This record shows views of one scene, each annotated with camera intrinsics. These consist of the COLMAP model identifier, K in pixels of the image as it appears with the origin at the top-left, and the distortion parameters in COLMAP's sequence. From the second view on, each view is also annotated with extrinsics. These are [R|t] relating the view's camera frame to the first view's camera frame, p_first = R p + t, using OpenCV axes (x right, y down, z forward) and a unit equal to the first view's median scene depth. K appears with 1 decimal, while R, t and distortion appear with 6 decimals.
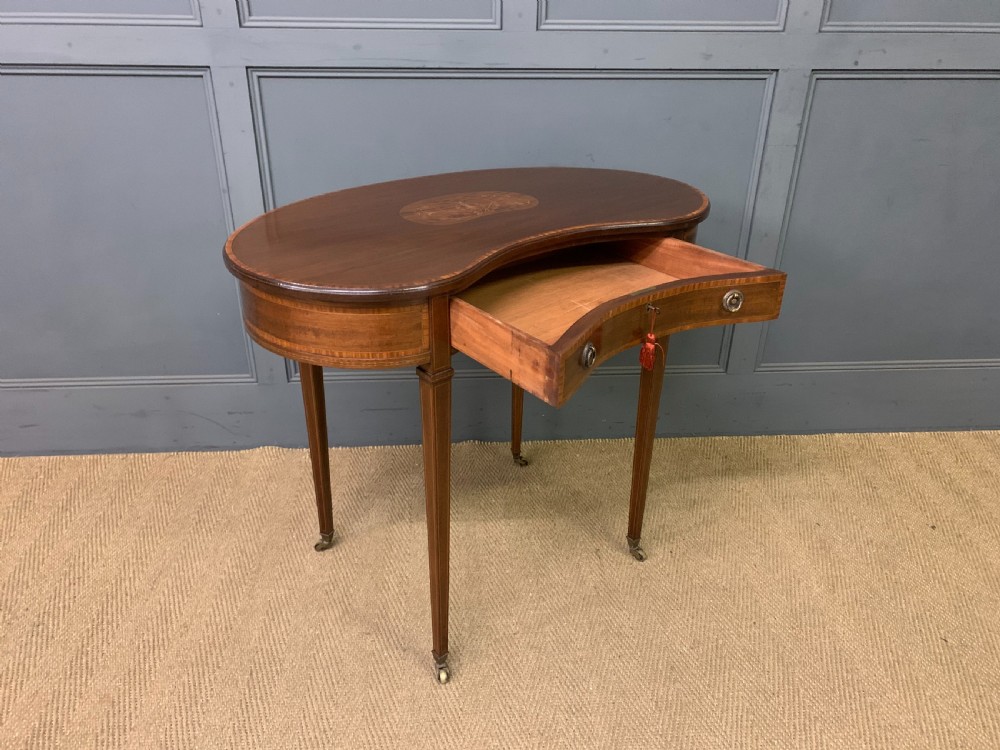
lens RADIAL K [[744.1, 0, 498.6], [0, 744.1, 373.0], [0, 0, 1]] dist [0.006887, 0.001913]
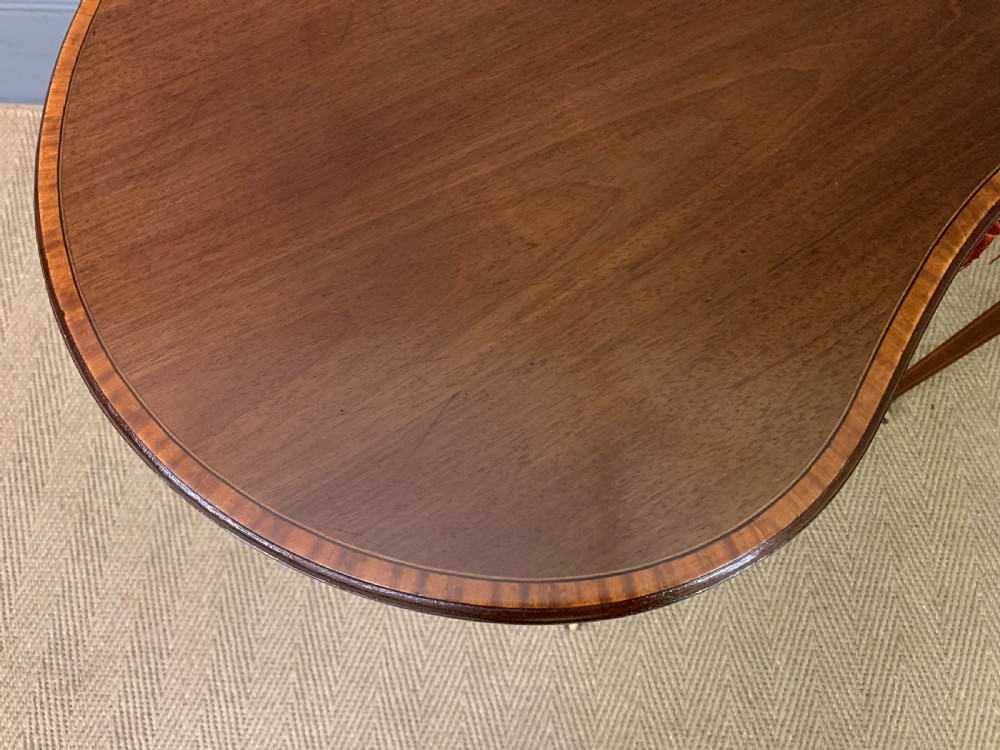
lens RADIAL K [[748.6, 0, 498.6], [0, 748.6, 367.4], [0, 0, 1]] dist [0.007050, 0.001789]
pose [[0.992716, 0.101258, -0.065275, -0.106832], [-0.029038, 0.726952, 0.686075, -0.231556], [0.116923, -0.679182, 0.724597, 0.551142]]
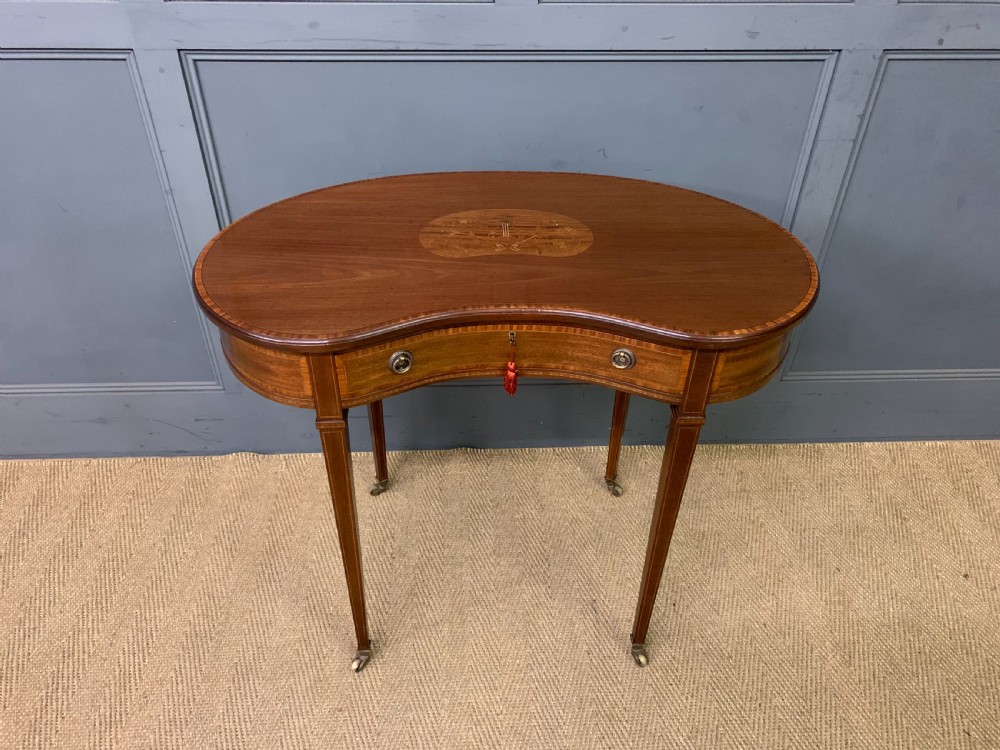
lens RADIAL K [[746.0, 0, 498.5], [0, 746.0, 366.7], [0, 0, 1]] dist [0.011633, -0.002318]
pose [[0.999644, 0.016662, -0.020854, 0.032387], [-0.012737, 0.984322, 0.175919, -0.222978], [0.023459, -0.175590, 0.984184, 0.151160]]
